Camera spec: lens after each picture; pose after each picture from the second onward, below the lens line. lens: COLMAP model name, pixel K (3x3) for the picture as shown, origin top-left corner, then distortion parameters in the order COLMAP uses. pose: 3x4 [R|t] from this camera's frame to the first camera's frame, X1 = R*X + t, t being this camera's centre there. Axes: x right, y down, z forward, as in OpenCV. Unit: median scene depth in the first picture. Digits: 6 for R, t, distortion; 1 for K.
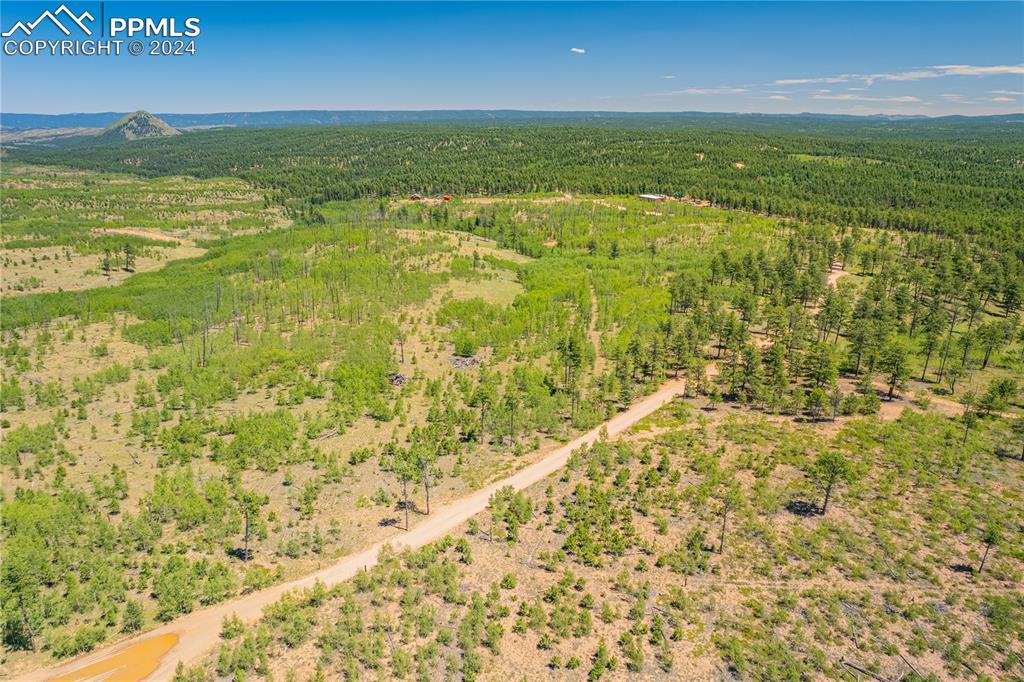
lens RADIAL K [[656.5, 0, 519.9], [0, 656.5, 335.1], [0, 0, 1]] dist [-0.074996, 0.066569]
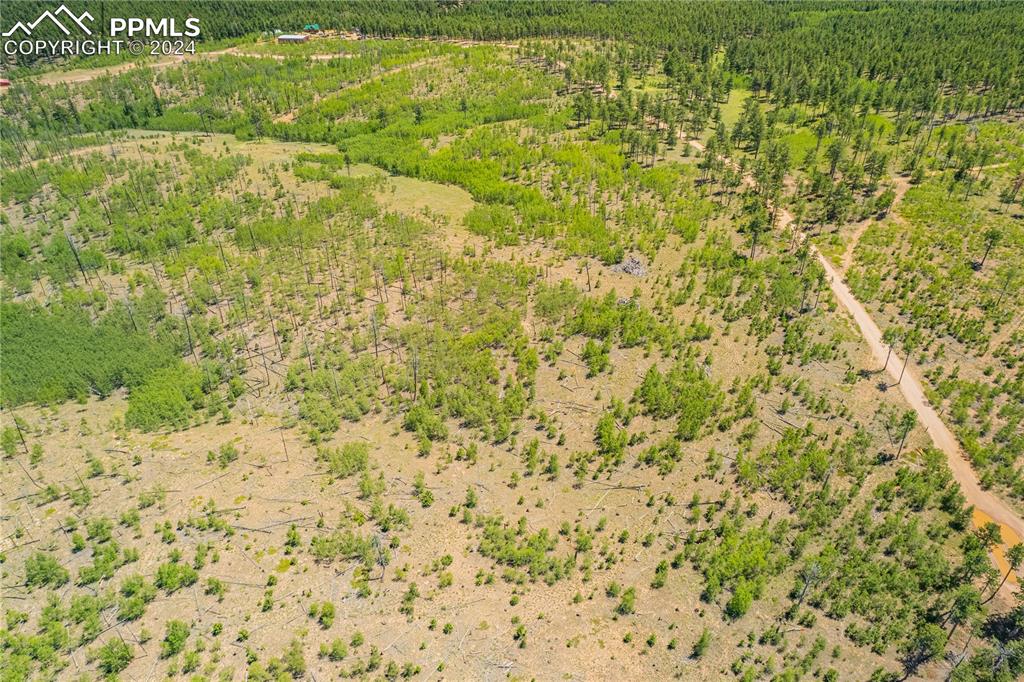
lens RADIAL K [[656.5, 0, 519.9], [0, 656.5, 335.1], [0, 0, 1]] dist [-0.074996, 0.066569]
pose [[0.691751, -0.425569, 0.583413, -0.232594], [0.245381, 0.898351, 0.364353, -0.076918], [-0.679167, -0.108883, 0.725862, 0.087812]]
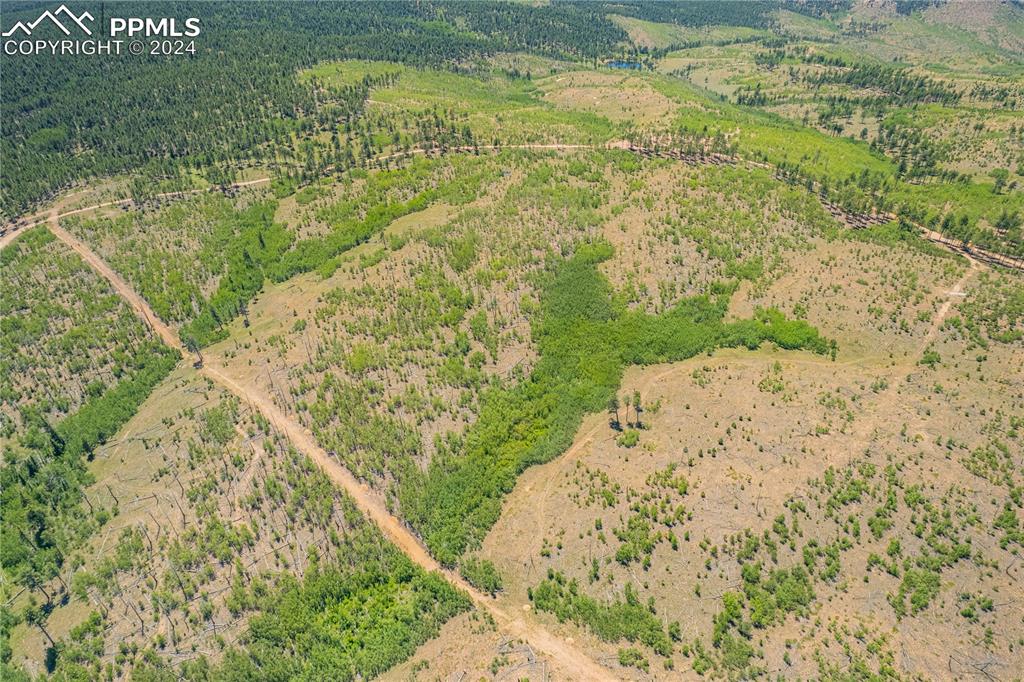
lens RADIAL K [[656.5, 0, 519.9], [0, 656.5, 335.1], [0, 0, 1]] dist [-0.074996, 0.066569]
pose [[-0.799234, -0.337535, 0.497288, -0.464548], [0.198775, 0.632396, 0.748708, -0.420440], [-0.567199, 0.697241, -0.438339, 0.701675]]
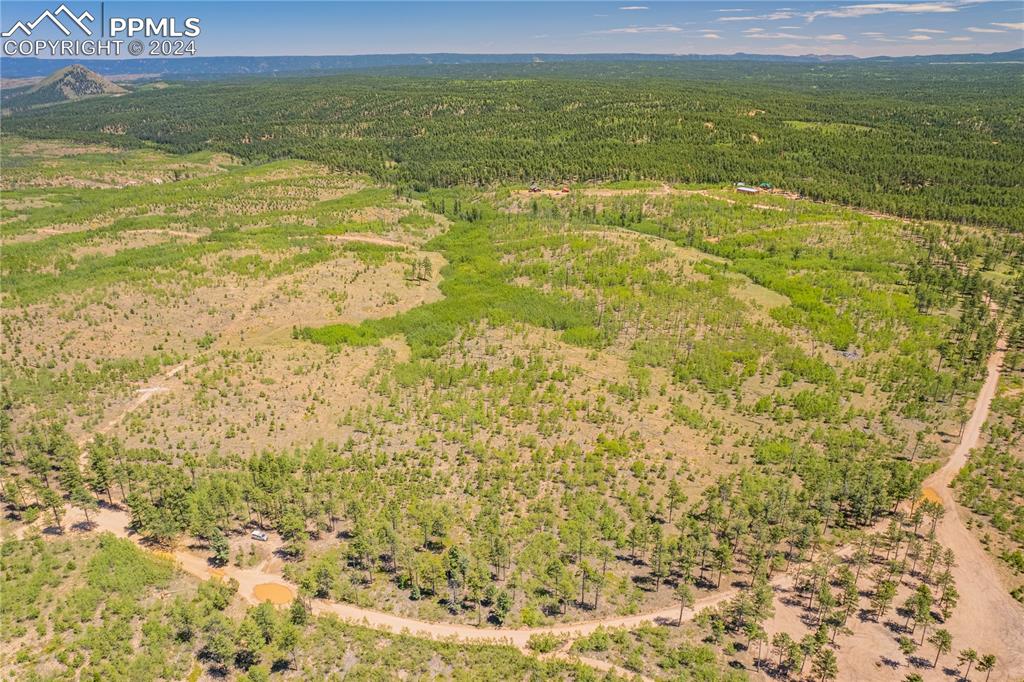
lens RADIAL K [[656.5, 0, 519.9], [0, 656.5, 335.1], [0, 0, 1]] dist [-0.074996, 0.066569]
pose [[0.995806, -0.040569, 0.082005, -0.281691], [0.034151, 0.996353, 0.078200, -0.043859], [-0.084878, -0.075072, 0.993559, -0.154953]]
